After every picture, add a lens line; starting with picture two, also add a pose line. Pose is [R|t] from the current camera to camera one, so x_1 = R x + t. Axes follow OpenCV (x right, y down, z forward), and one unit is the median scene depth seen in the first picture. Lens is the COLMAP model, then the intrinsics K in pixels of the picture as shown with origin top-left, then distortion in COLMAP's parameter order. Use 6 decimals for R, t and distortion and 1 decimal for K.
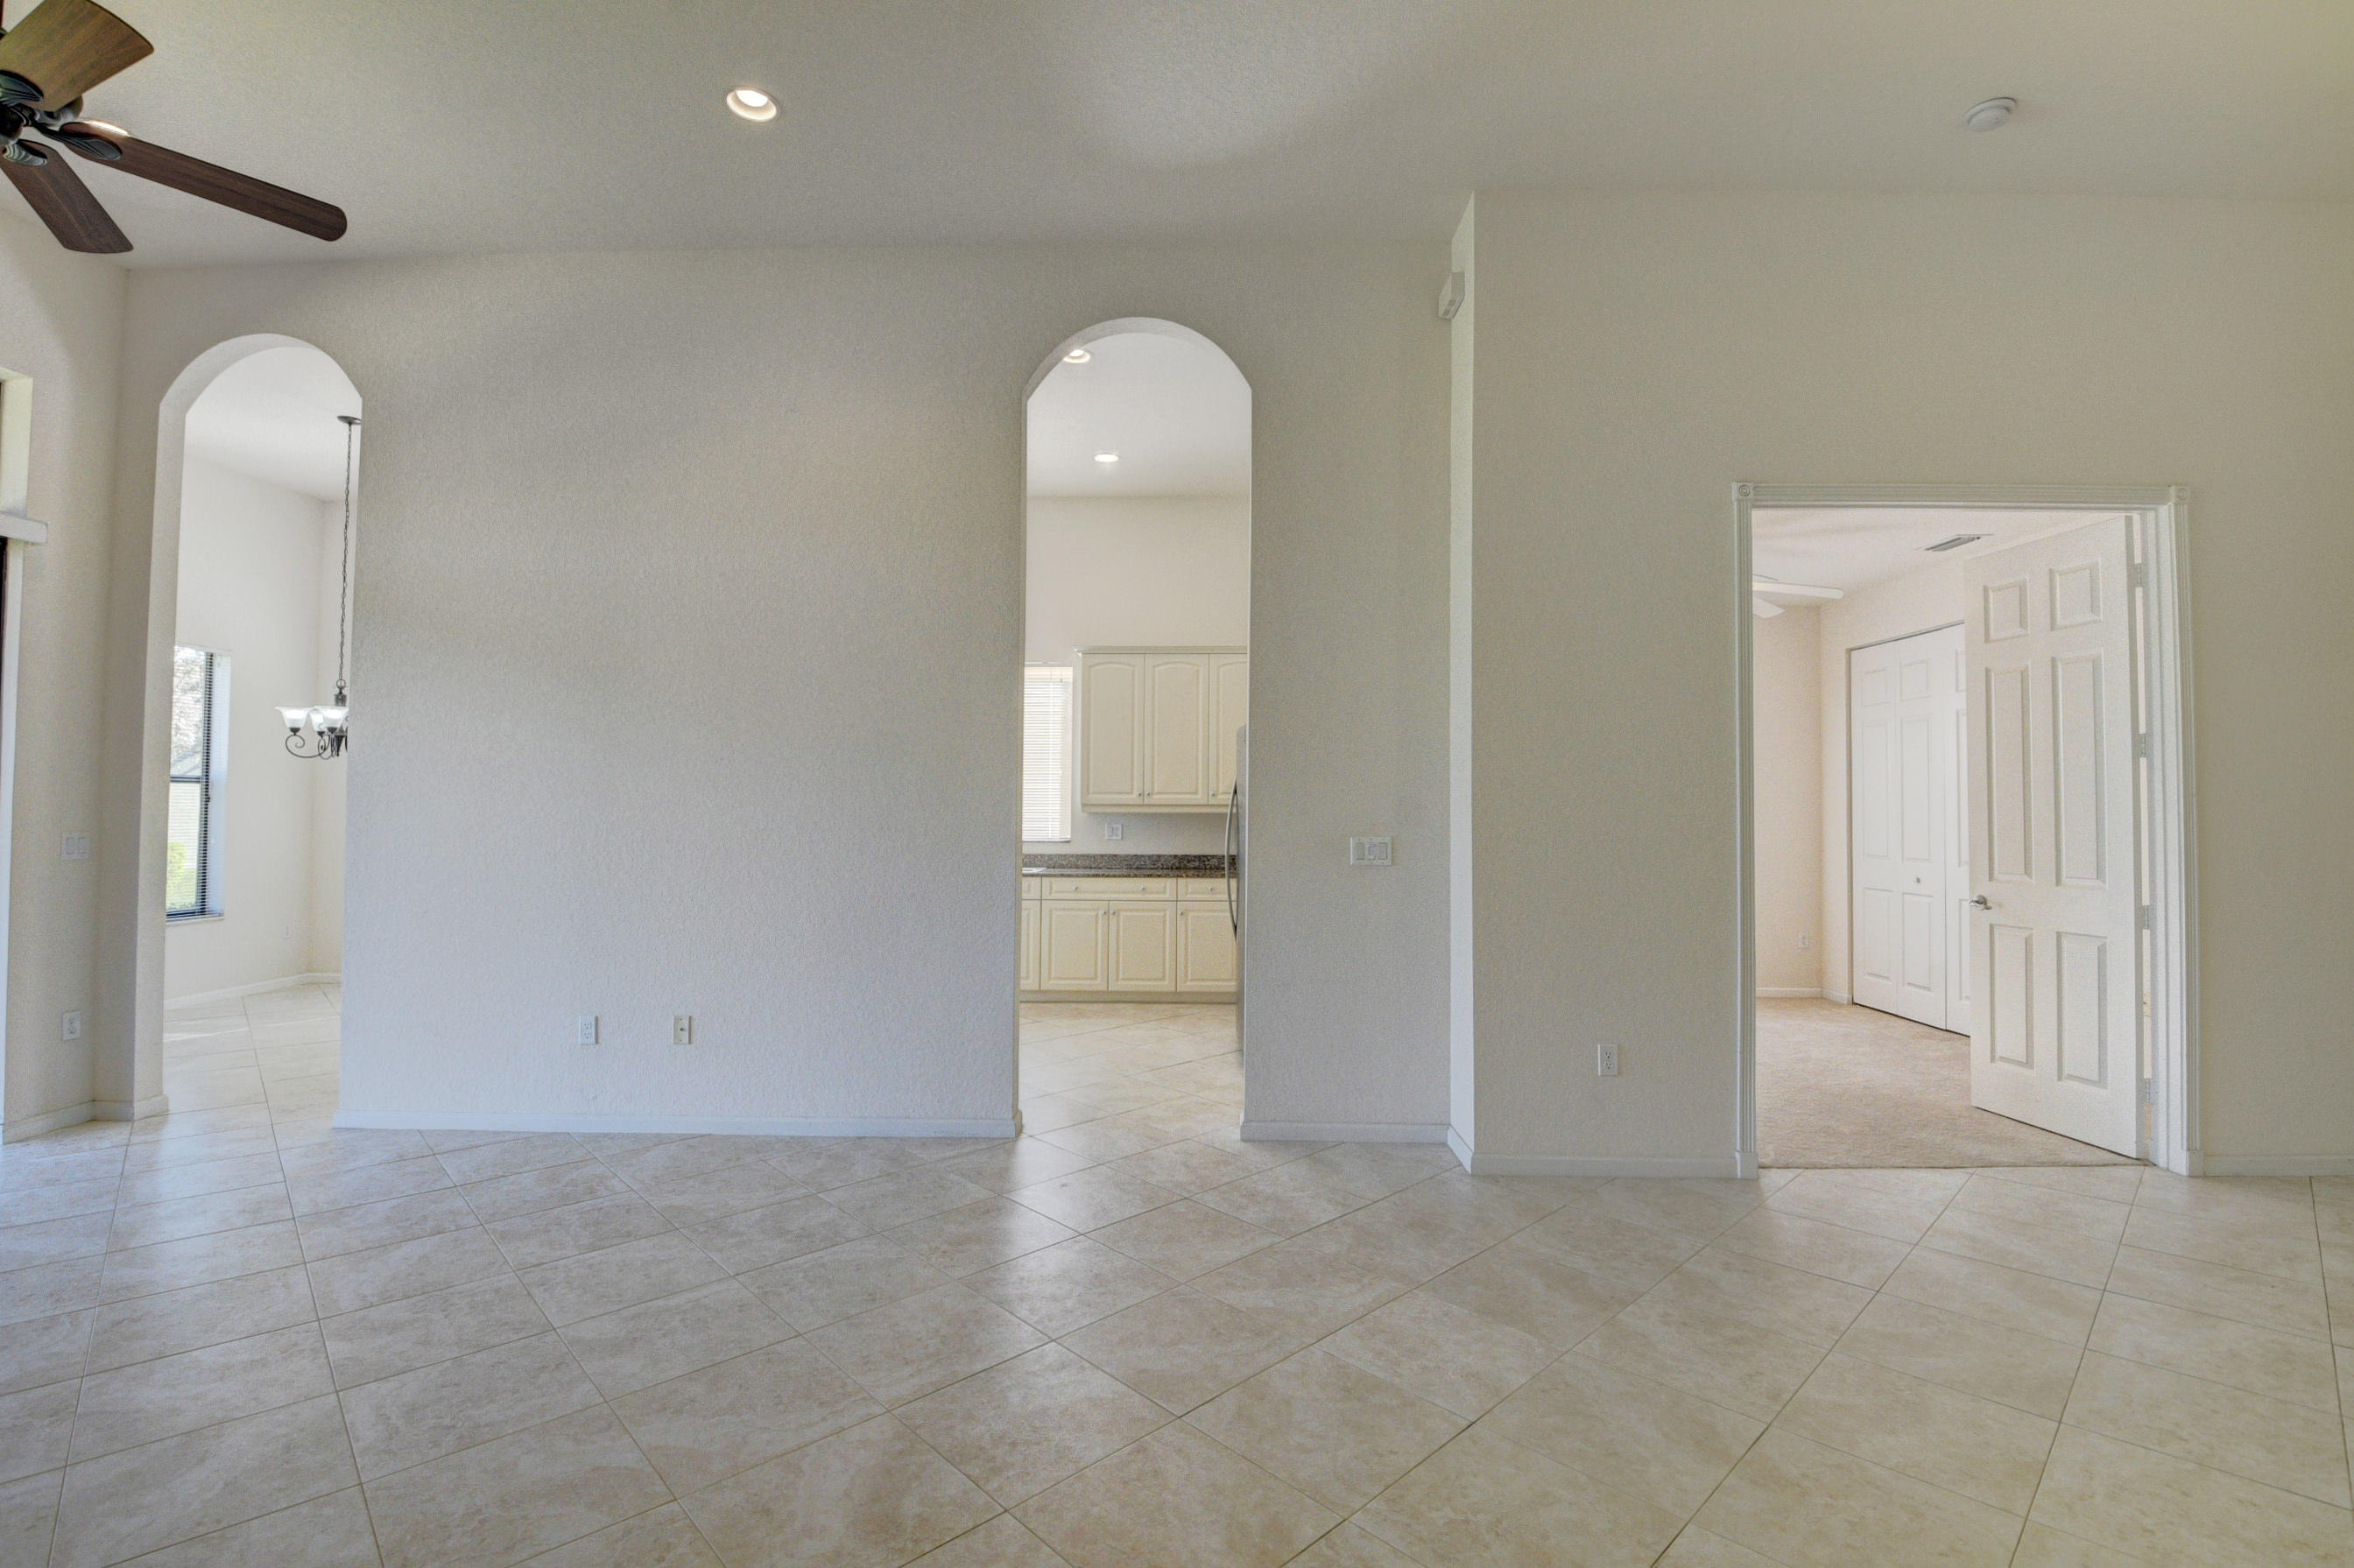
lens RADIAL K [[1037.7, 0, 1173.1], [0, 1037.7, 776.1], [0, 0, 1]] dist [0.014233, -0.025441]
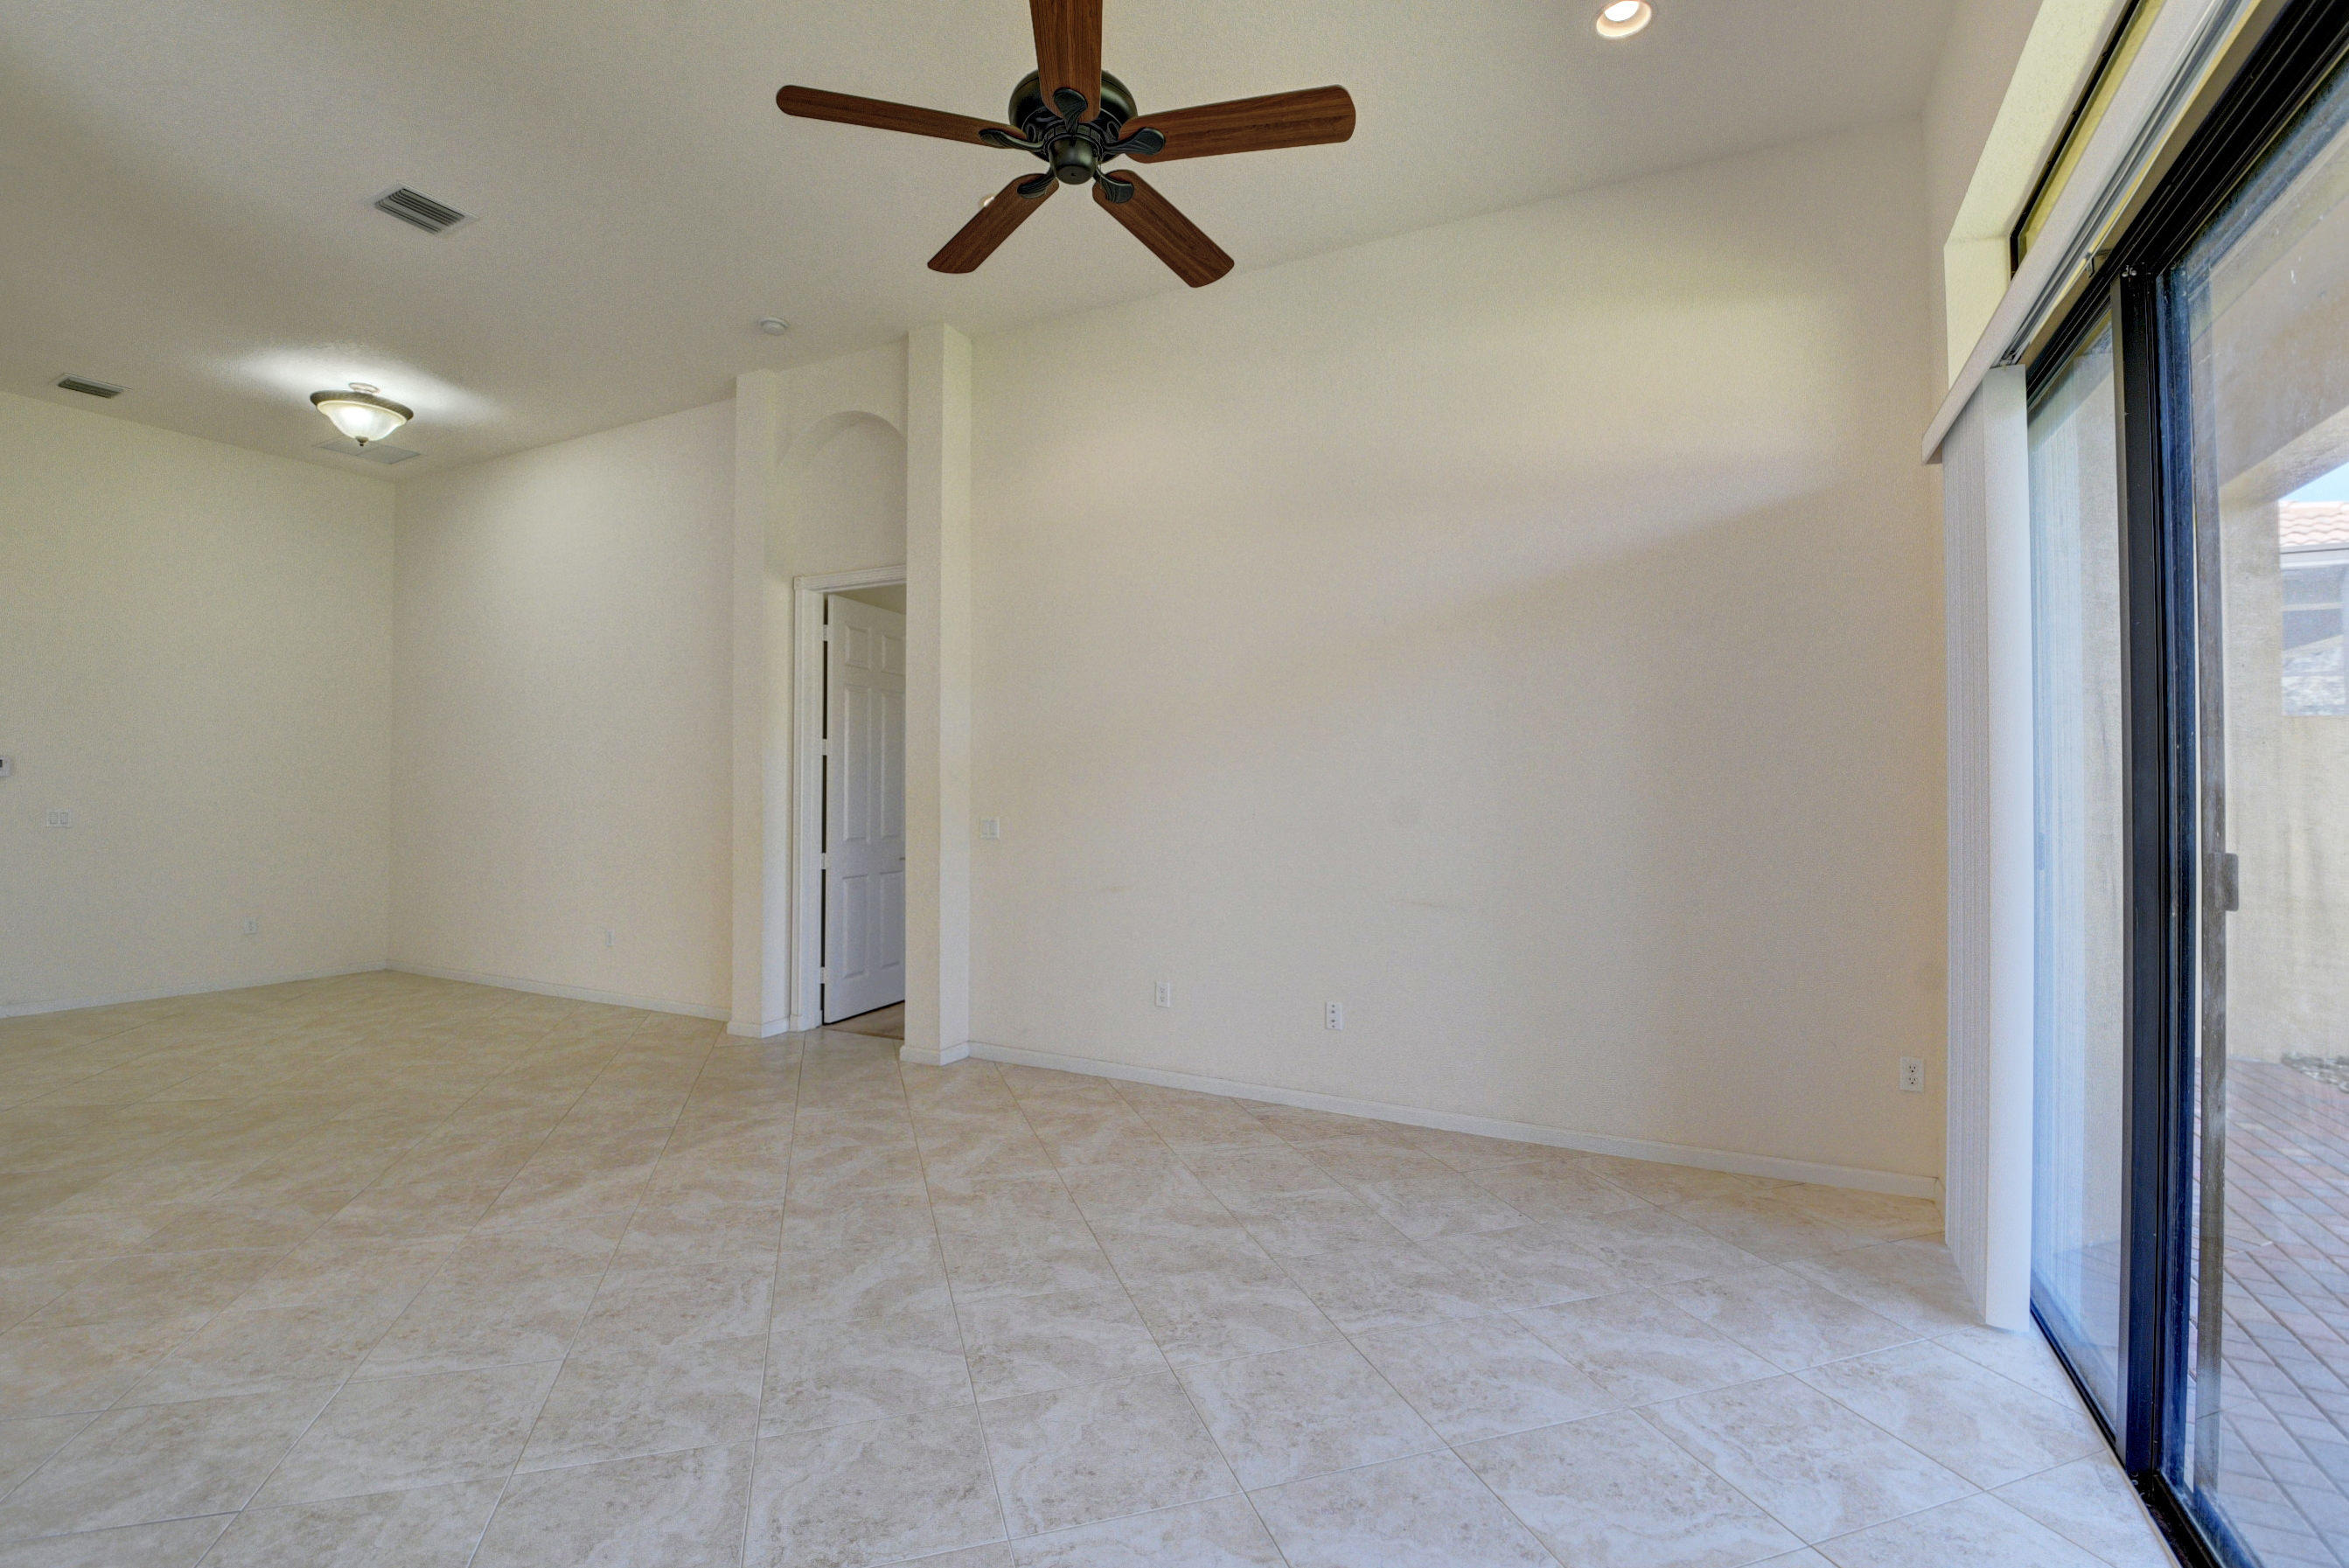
lens RADIAL K [[1052.5, 0, 1174.5], [0, 1052.5, 784.0], [0, 0, 1]] dist [0.009022, -0.017422]
pose [[-0.901282, -0.003086, 0.433222, -1.025128], [-0.024485, 0.998739, -0.043824, 0.033151], [-0.432540, -0.050105, -0.900221, 1.123566]]
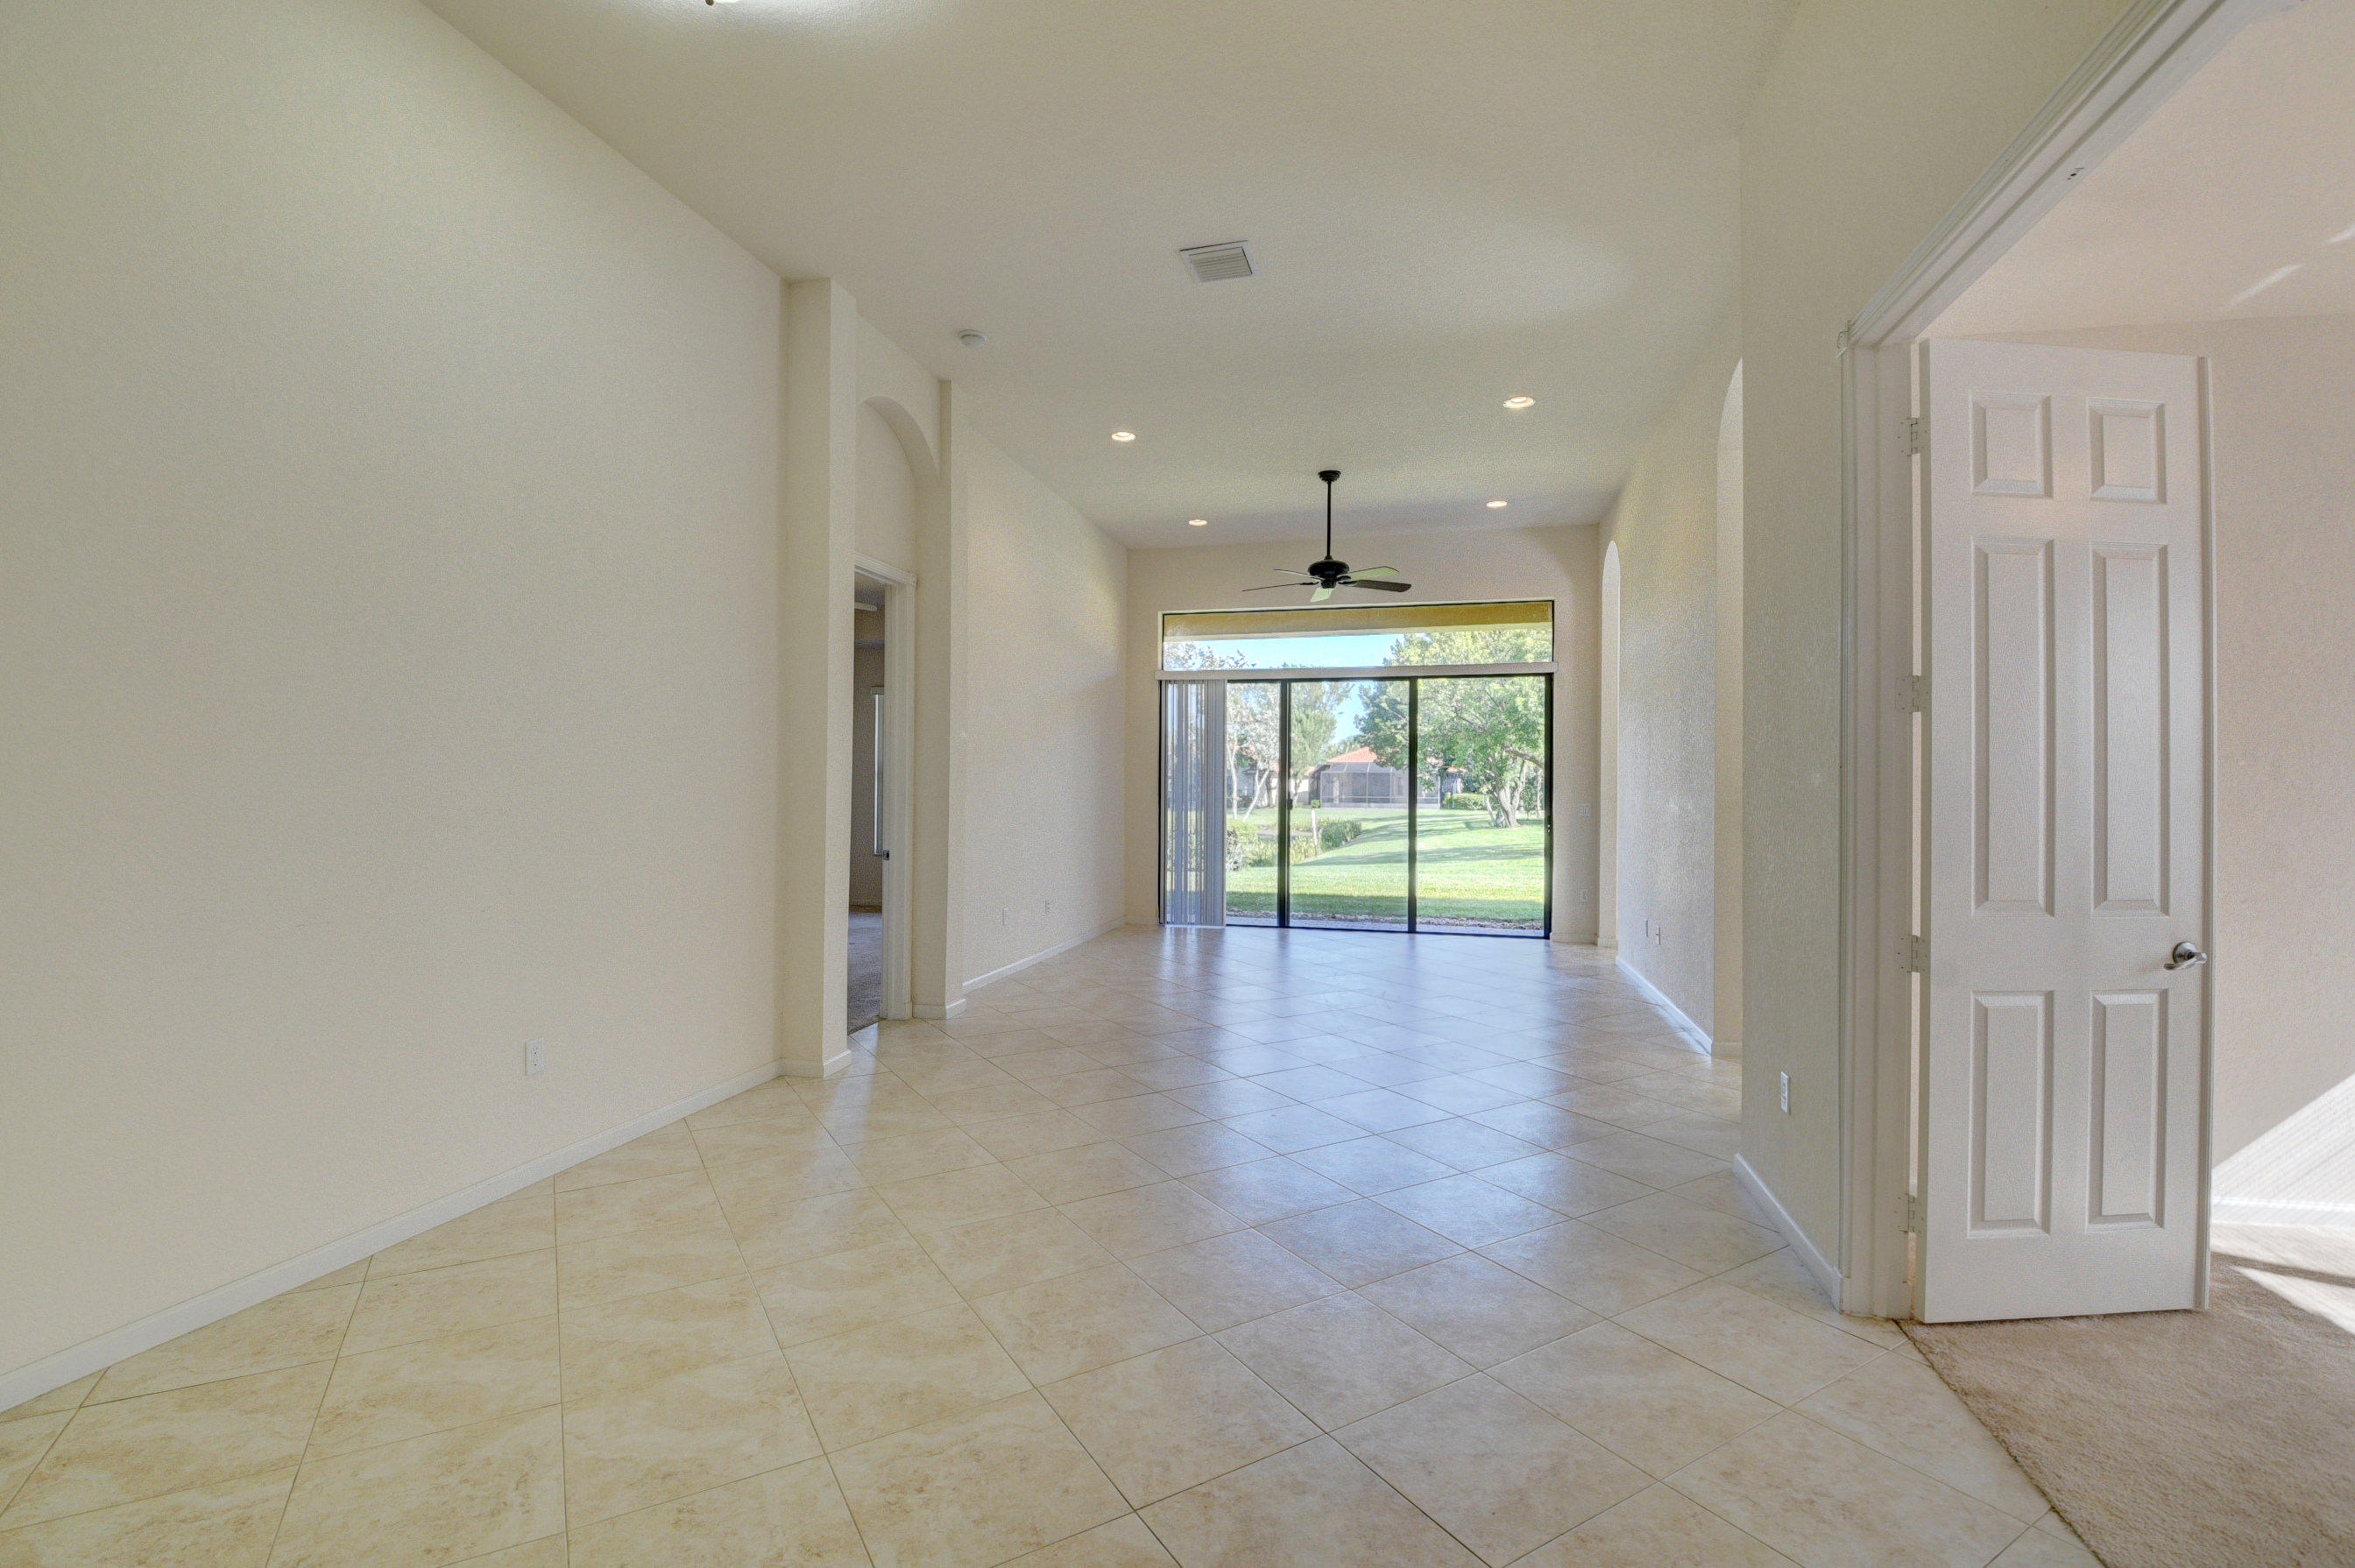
lens RADIAL K [[1030.5, 0, 1182.9], [0, 1030.5, 778.8], [0, 0, 1]] dist [0.010663, -0.021154]
pose [[-0.212932, -0.011816, -0.976995, 1.274237], [0.028450, 0.999428, -0.018288, 0.021727], [0.976653, -0.031690, -0.212475, 0.707199]]
